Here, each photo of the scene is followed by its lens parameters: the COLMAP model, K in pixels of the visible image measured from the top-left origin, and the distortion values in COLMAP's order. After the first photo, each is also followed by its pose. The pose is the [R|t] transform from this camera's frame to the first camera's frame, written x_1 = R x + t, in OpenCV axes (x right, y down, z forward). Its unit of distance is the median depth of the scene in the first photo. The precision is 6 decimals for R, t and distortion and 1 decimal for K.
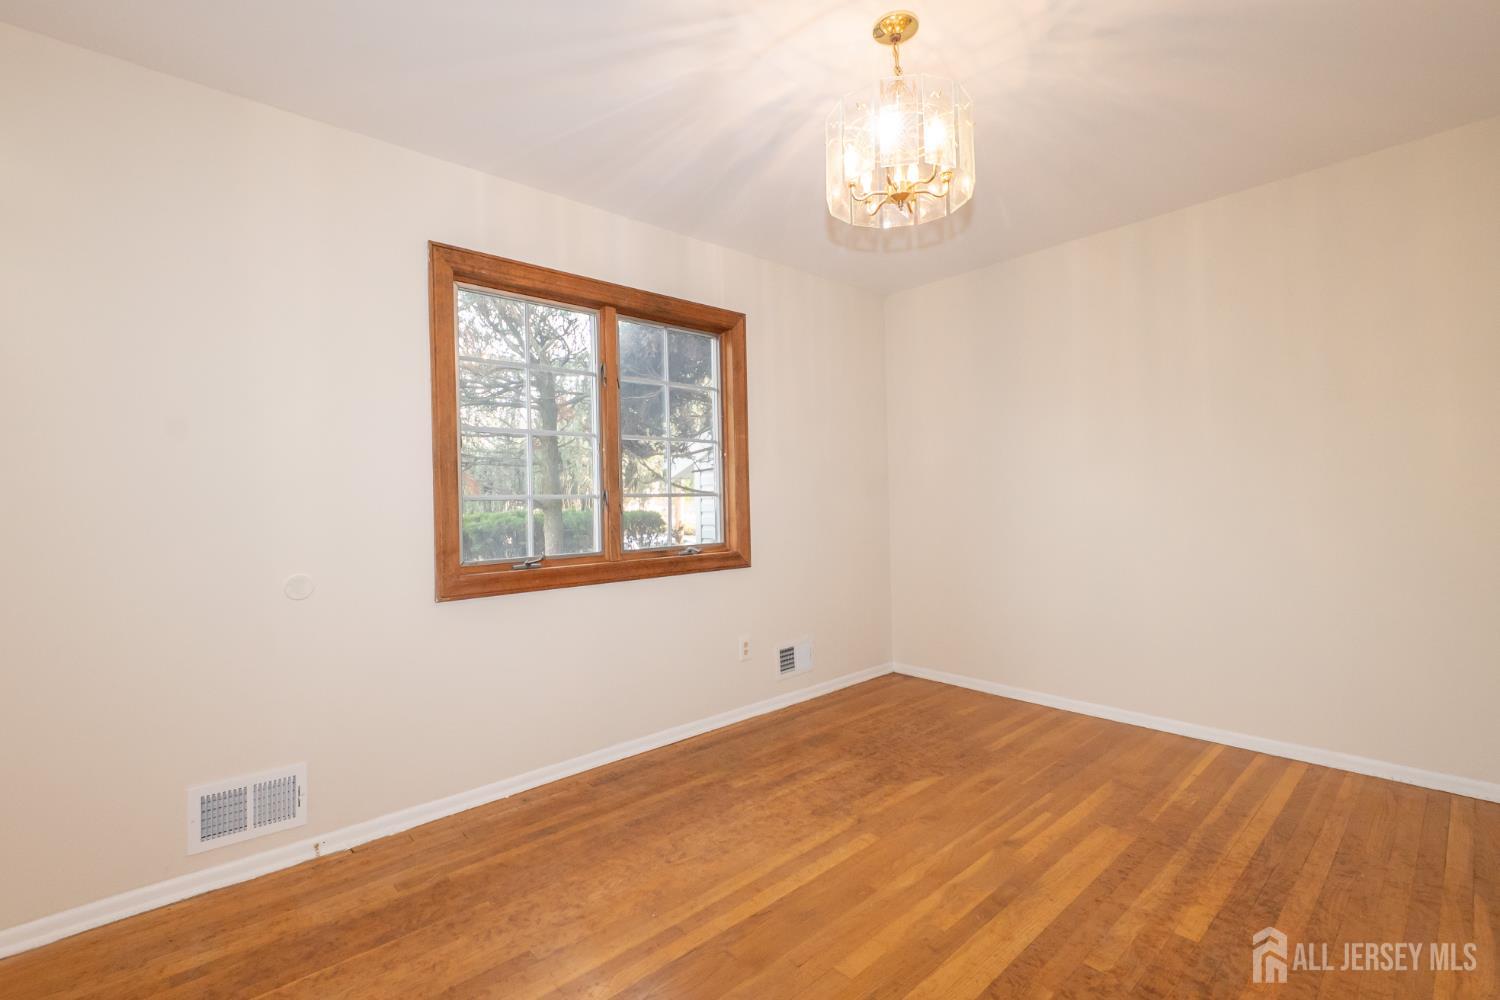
lens RADIAL K [[659.2, 0, 744.0], [0, 659.2, 497.9], [0, 0, 1]] dist [0.011586, -0.010315]
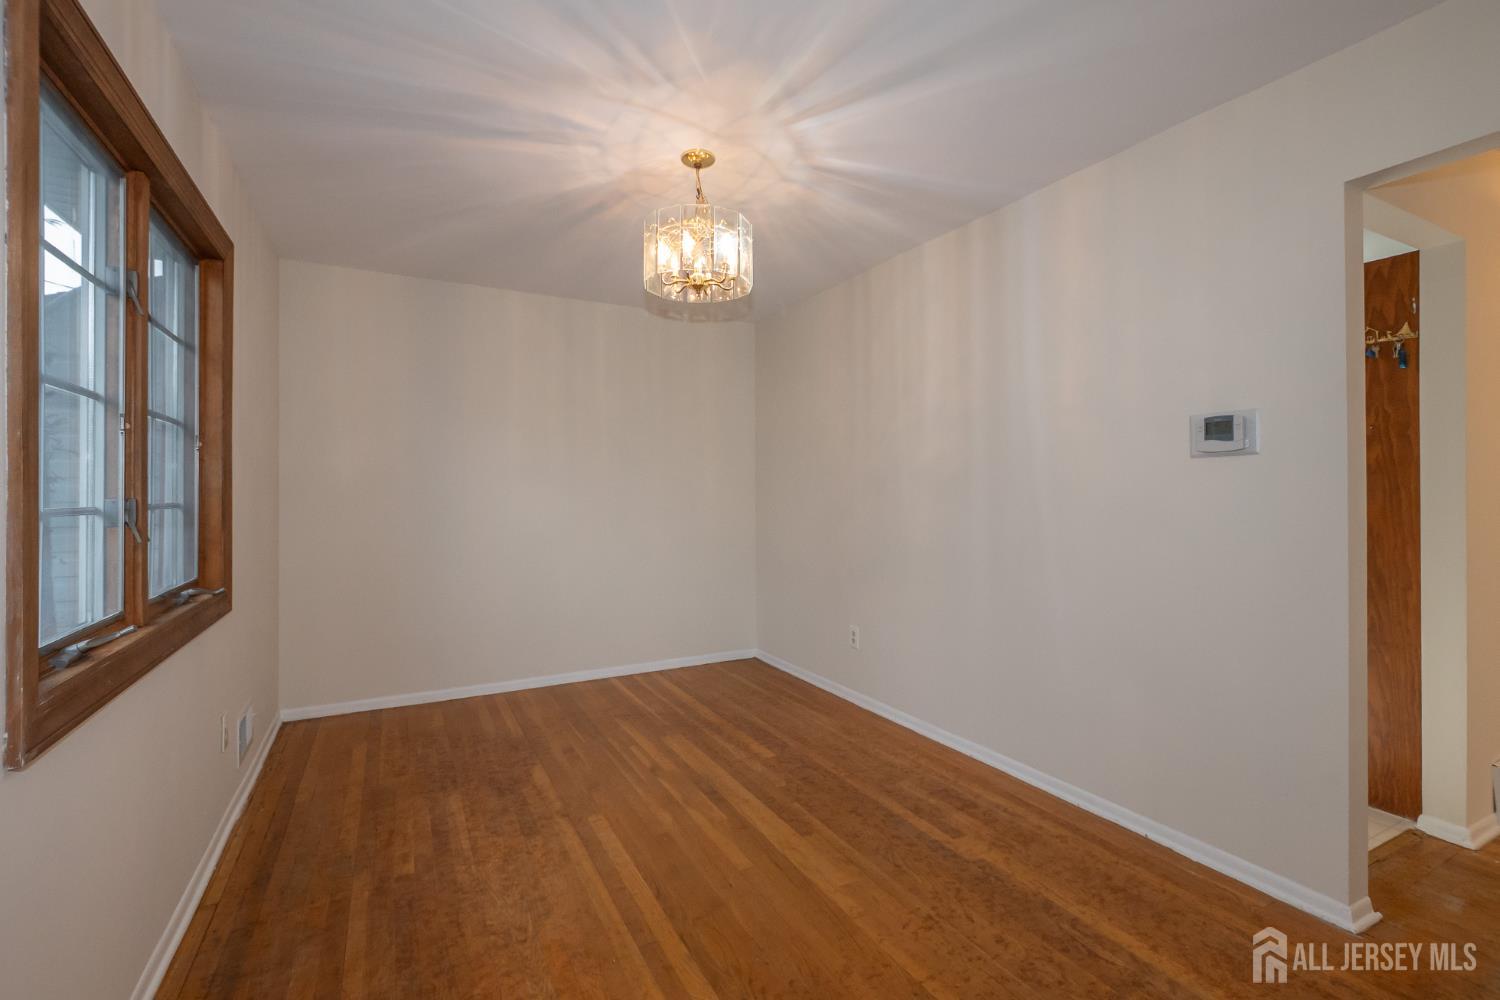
lens RADIAL K [[659.2, 0, 744.0], [0, 659.2, 497.9], [0, 0, 1]] dist [0.011586, -0.010315]
pose [[0.241385, 0.008105, 0.970396, -0.745846], [-0.004196, 0.999964, -0.007309, -0.016134], [-0.970420, -0.002307, 0.241411, 0.437604]]
